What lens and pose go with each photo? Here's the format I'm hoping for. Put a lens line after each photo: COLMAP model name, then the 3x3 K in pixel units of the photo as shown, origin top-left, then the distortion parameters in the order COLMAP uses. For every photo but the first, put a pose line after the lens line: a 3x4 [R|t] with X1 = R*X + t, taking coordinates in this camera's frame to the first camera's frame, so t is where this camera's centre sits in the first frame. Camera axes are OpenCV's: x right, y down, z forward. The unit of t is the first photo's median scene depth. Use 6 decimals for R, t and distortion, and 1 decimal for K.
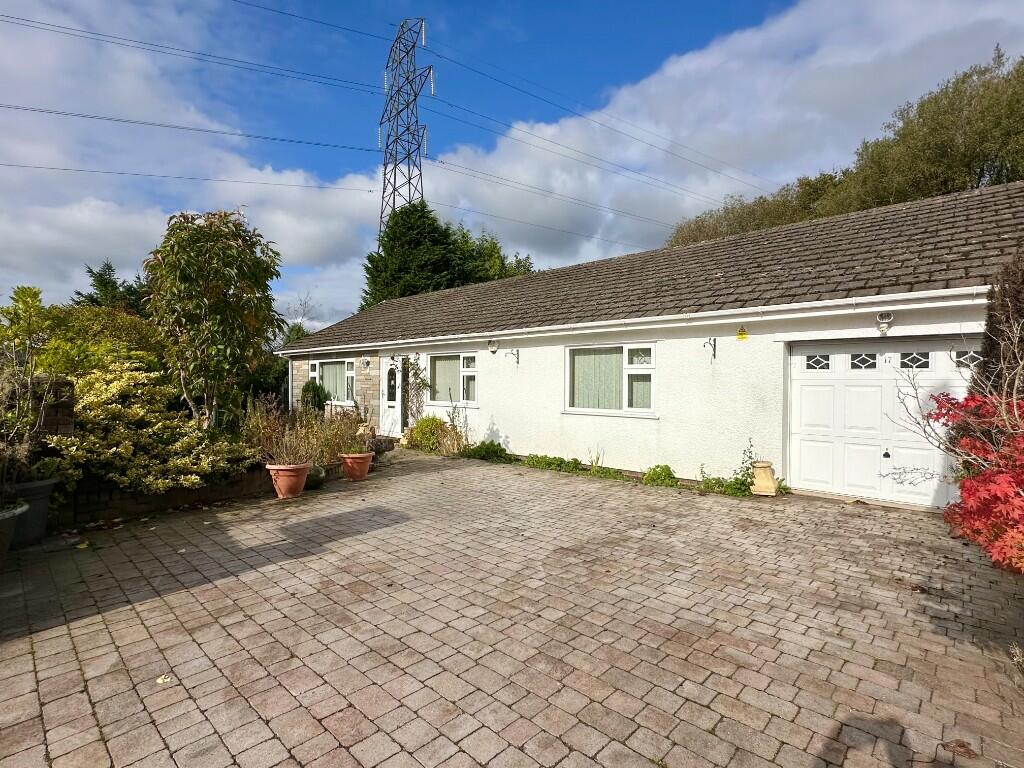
lens RADIAL K [[479.2, 0, 514.1], [0, 479.2, 384.9], [0, 0, 1]] dist [0.000159, -0.000065]
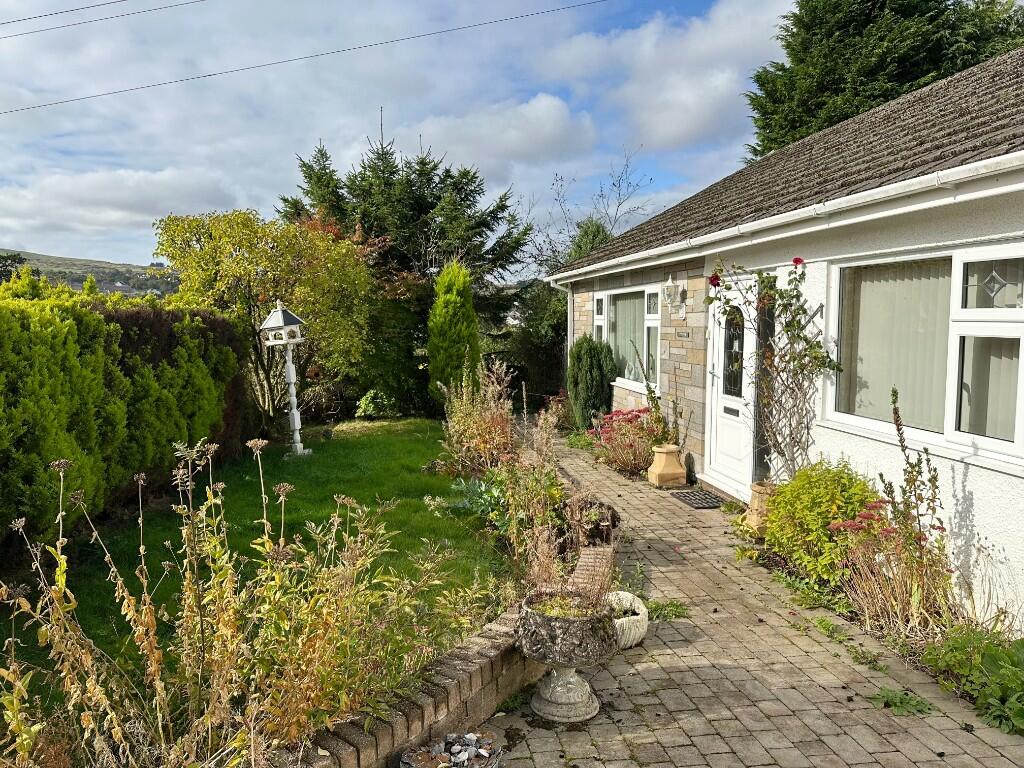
lens RADIAL K [[723.1, 0, 510.2], [0, 723.1, 389.8], [0, 0, 1]] dist [0.014144, -0.026562]
pose [[0.785161, 0.051038, -0.617185, -0.048874], [0.006961, 0.995808, 0.091203, -0.024773], [0.619252, -0.075905, 0.781515, 0.480537]]
